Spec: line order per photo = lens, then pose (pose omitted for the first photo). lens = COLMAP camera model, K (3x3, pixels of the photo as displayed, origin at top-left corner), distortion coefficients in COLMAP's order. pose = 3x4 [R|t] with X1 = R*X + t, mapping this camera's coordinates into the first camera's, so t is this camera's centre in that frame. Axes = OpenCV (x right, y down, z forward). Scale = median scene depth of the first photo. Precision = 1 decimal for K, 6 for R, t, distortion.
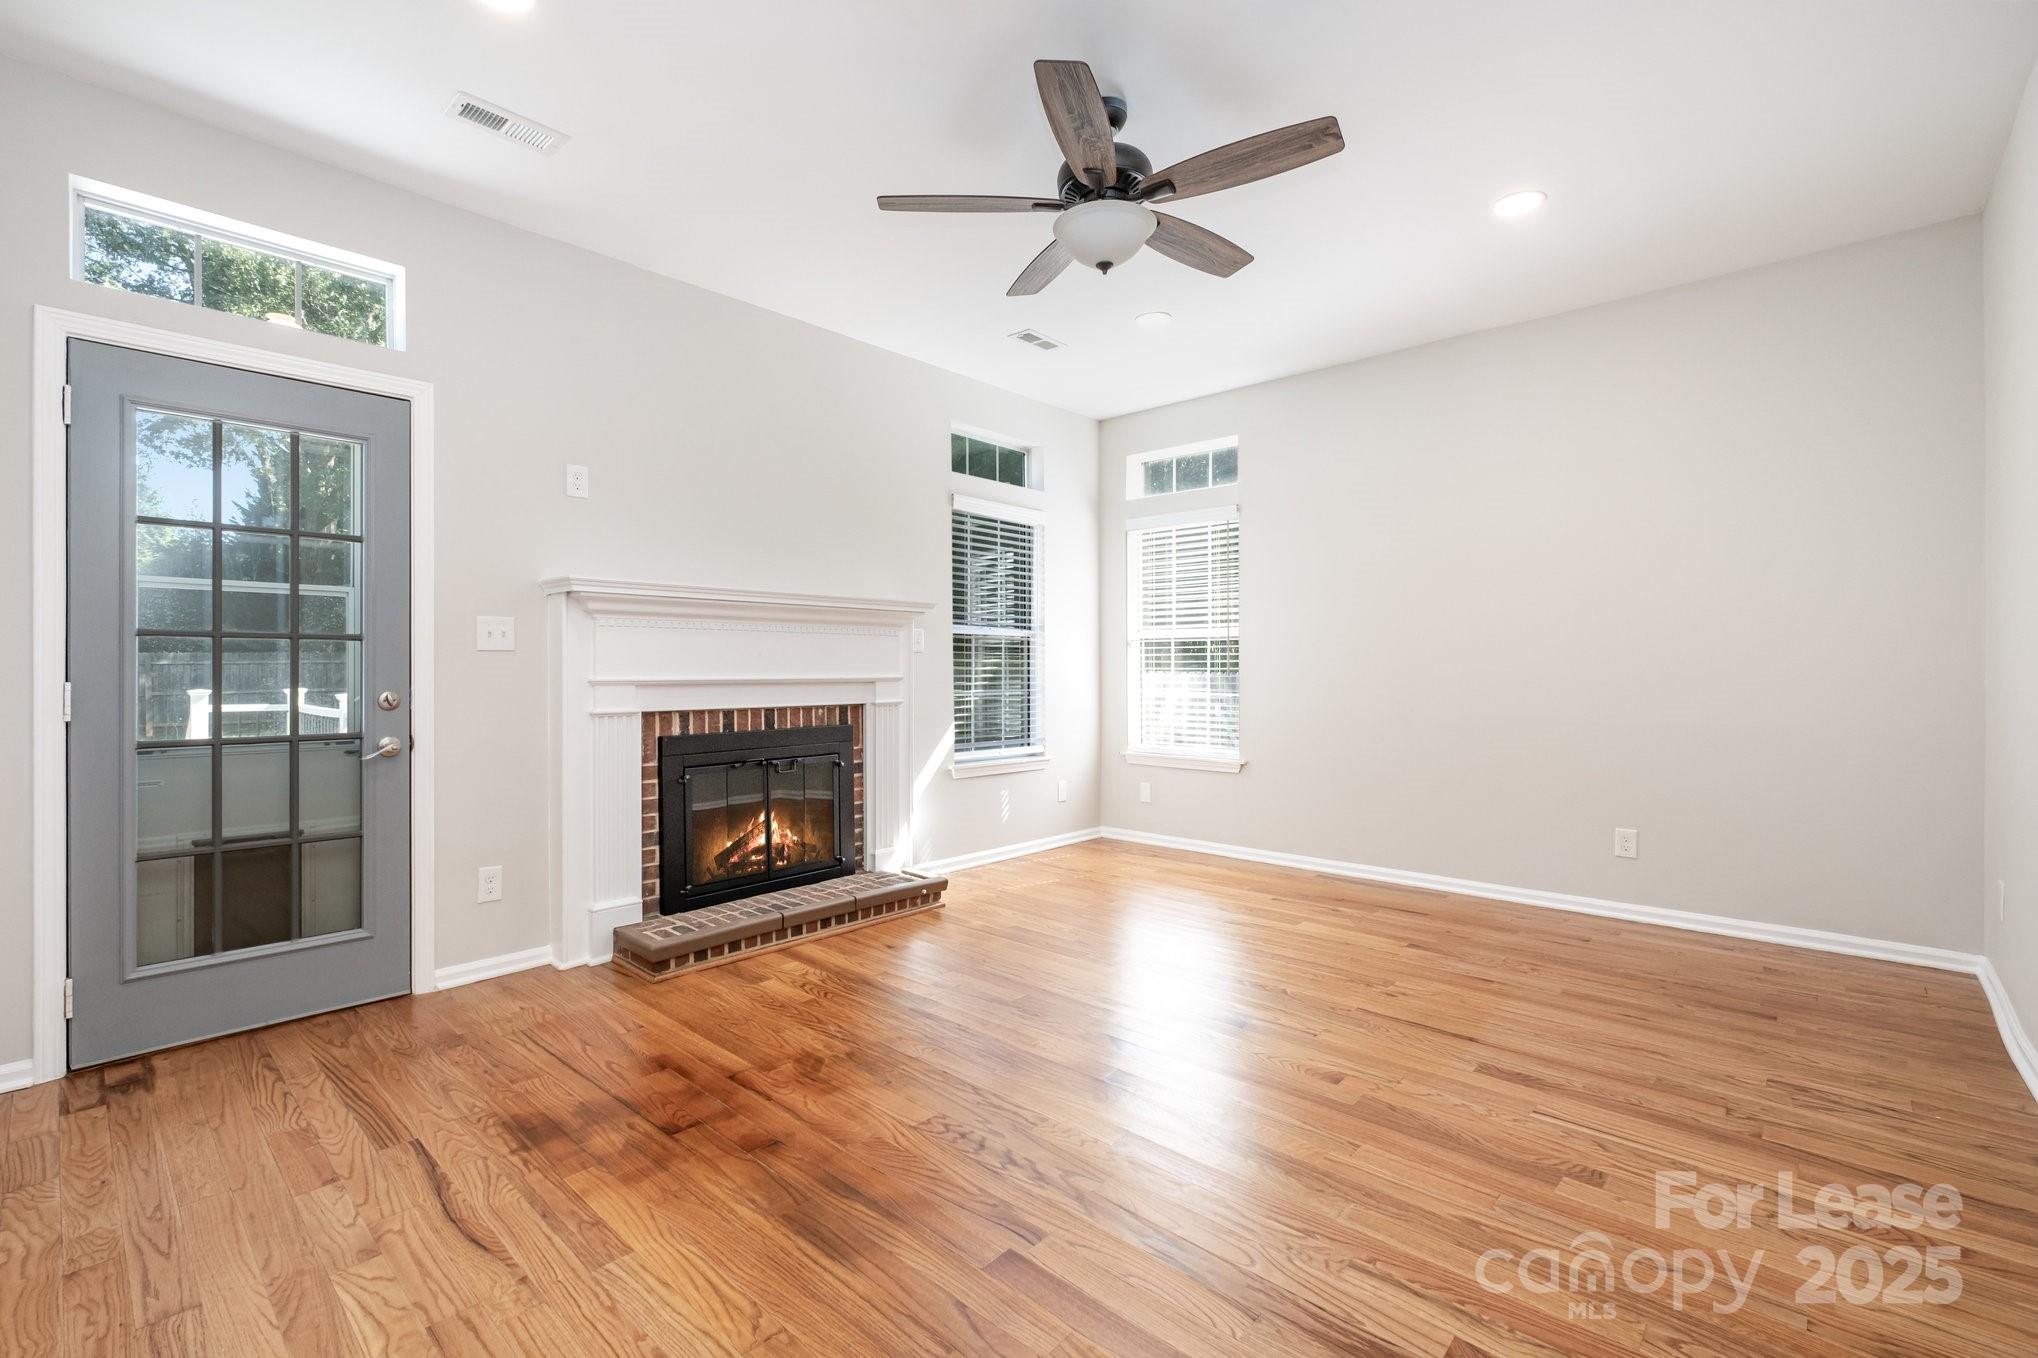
lens RADIAL K [[900.5, 0, 972.8], [0, 900.5, 661.5], [0, 0, 1]] dist [-0.000565, -0.000604]
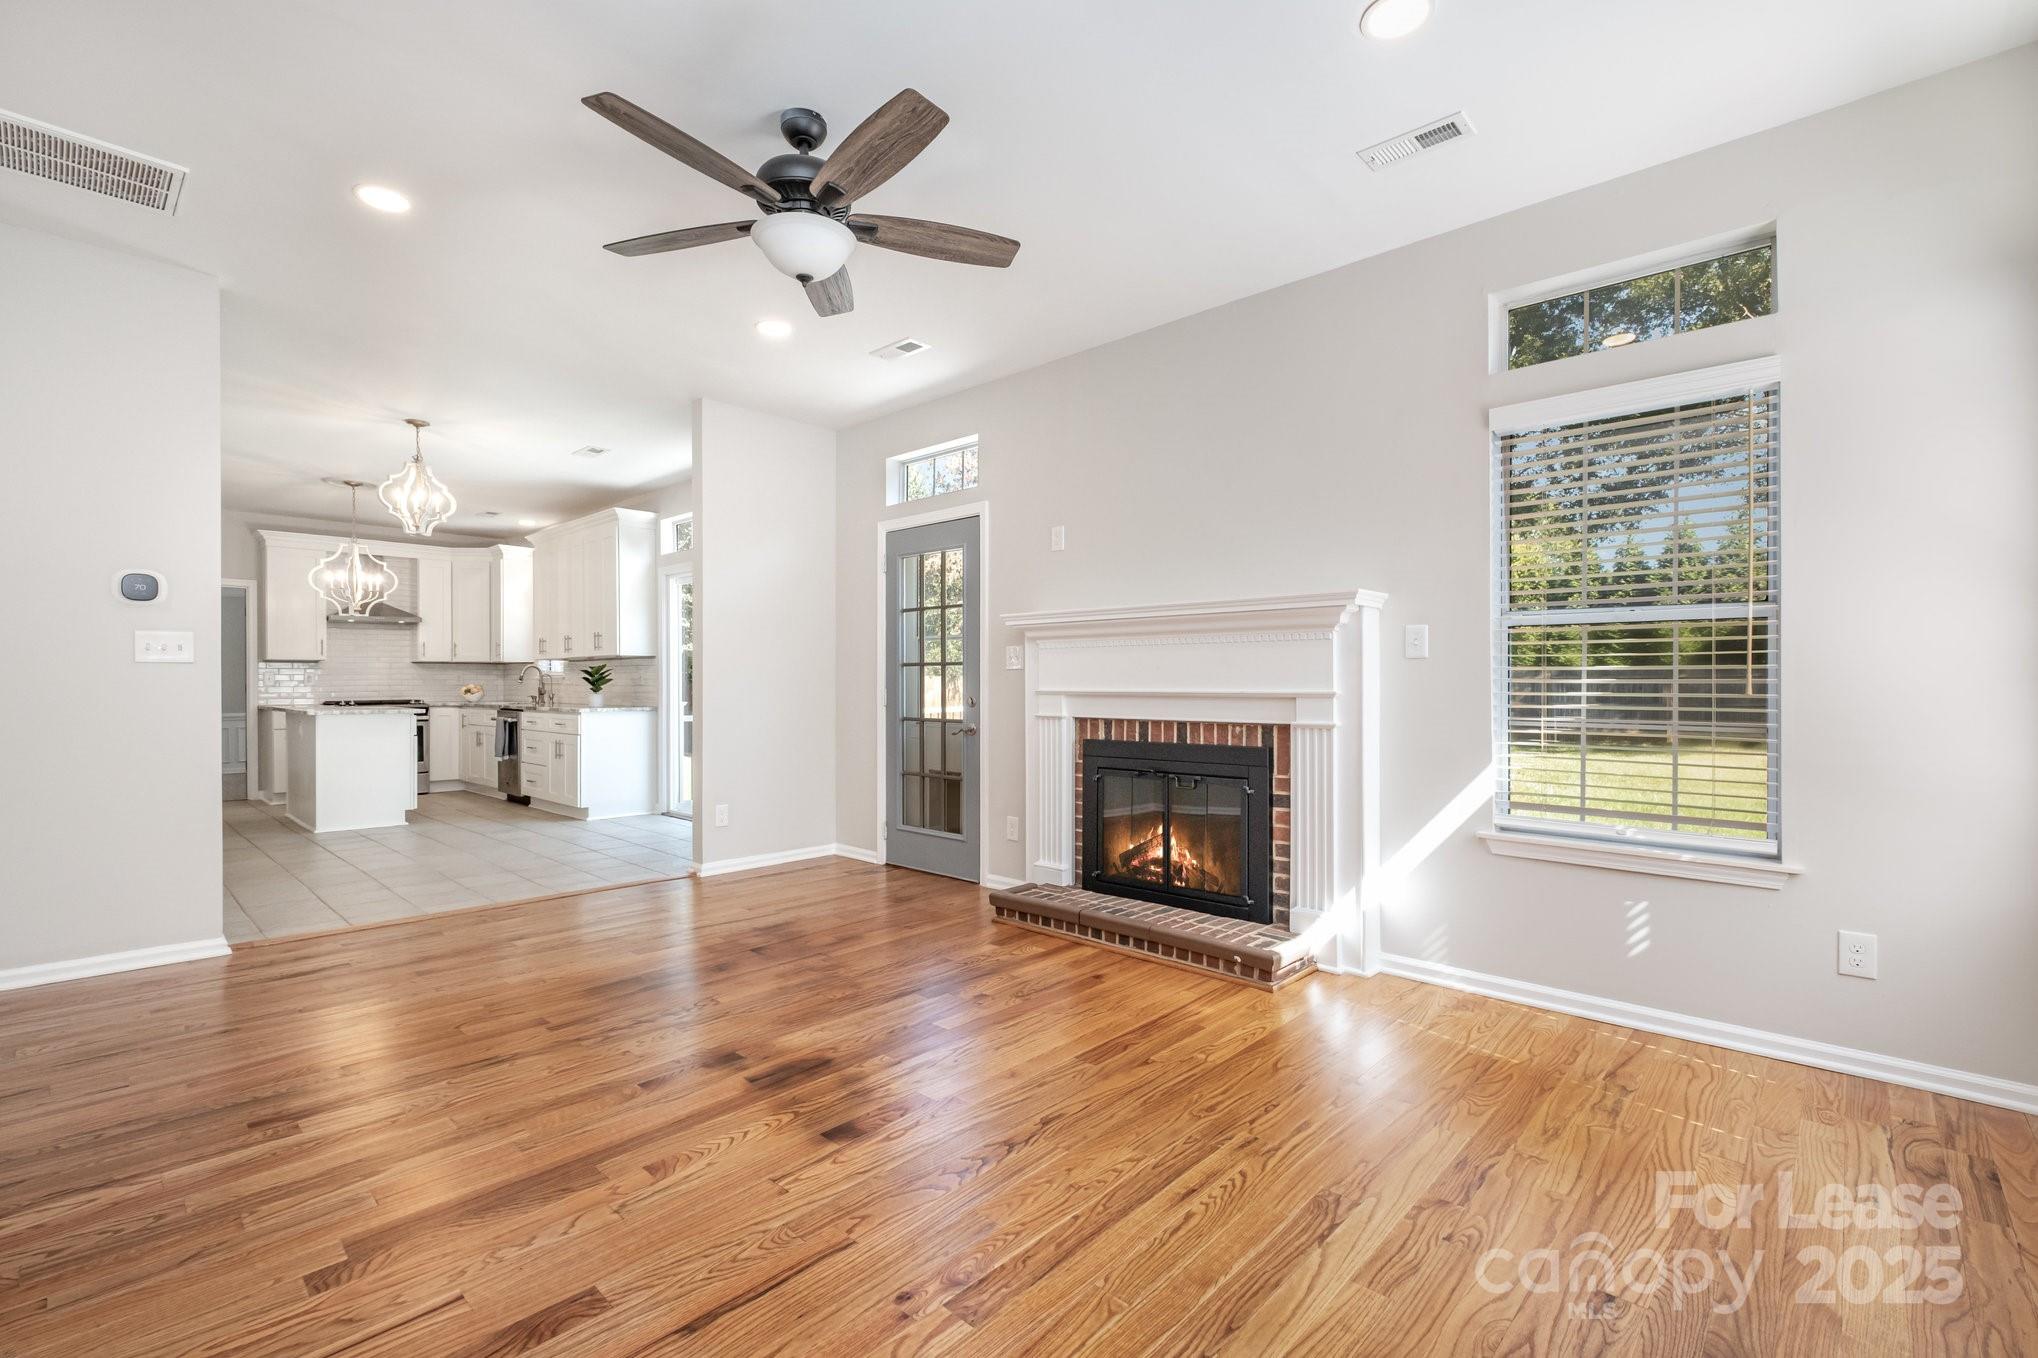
lens RADIAL K [[900.5, 0, 1013.5], [0, 900.5, 685.2], [0, 0, 1]] dist [-0.000565, -0.000604]
pose [[0.004989, 0.001217, -0.999987, 0.783878], [0.006402, 0.999979, 0.001249, 0.009805], [0.999967, -0.006408, 0.004981, 0.841748]]
